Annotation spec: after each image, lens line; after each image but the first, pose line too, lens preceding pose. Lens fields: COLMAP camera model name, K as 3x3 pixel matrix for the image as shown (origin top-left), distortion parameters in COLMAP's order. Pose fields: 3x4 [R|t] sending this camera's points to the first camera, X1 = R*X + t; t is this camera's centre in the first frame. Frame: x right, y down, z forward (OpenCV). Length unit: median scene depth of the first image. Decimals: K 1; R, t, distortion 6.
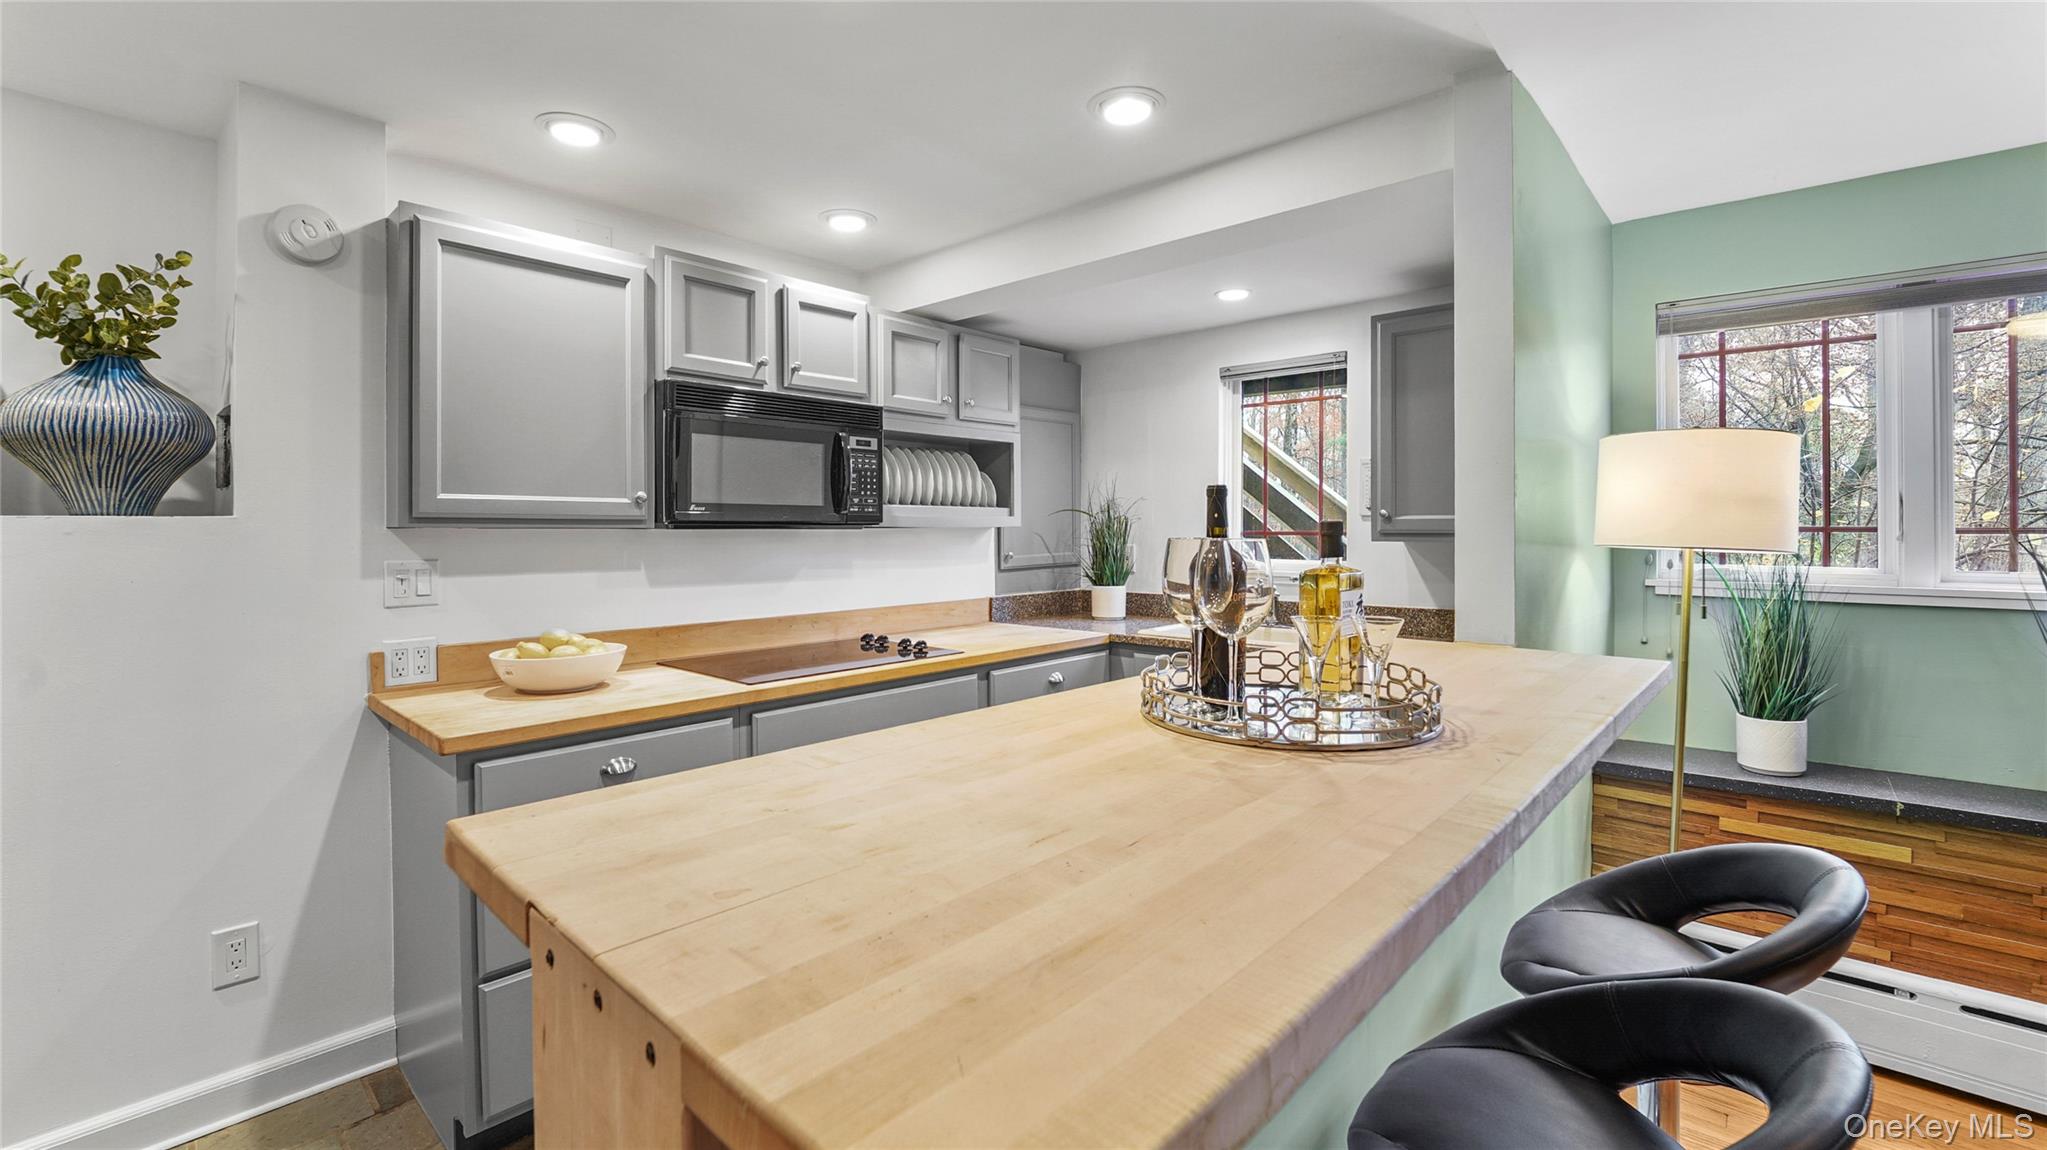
lens RADIAL K [[878.9, 0, 1023.5], [0, 878.9, 575.0], [0, 0, 1]] dist [-0.002217, -0.000221]
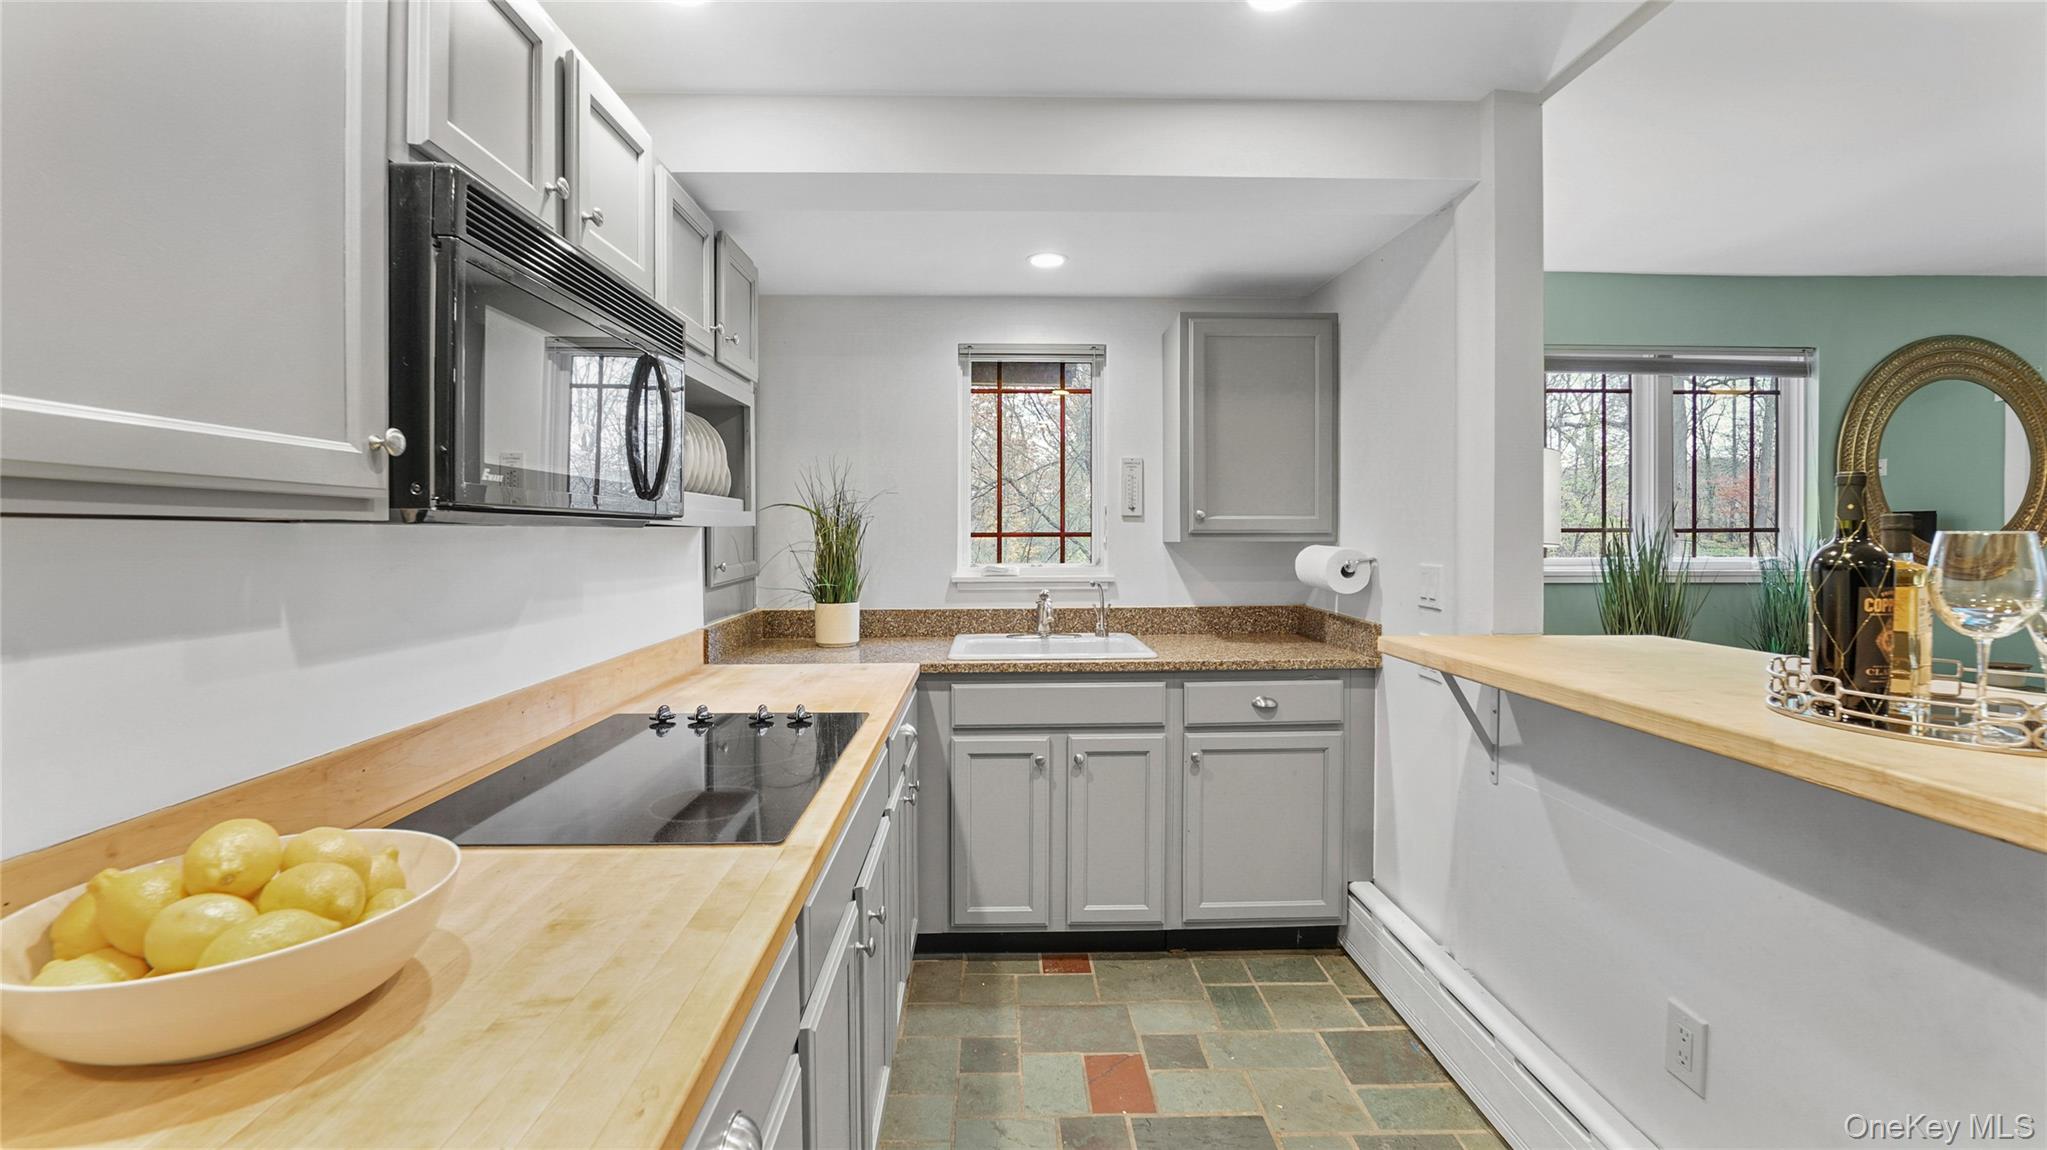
lens RADIAL K [[878.9, 0, 1023.5], [0, 878.9, 575.0], [0, 0, 1]] dist [-0.002217, -0.000221]
pose [[0.709713, -0.033331, 0.703702, -0.421966], [0.037005, 0.999265, 0.010008, -0.017709], [-0.703518, 0.018938, 0.710425, 0.419455]]
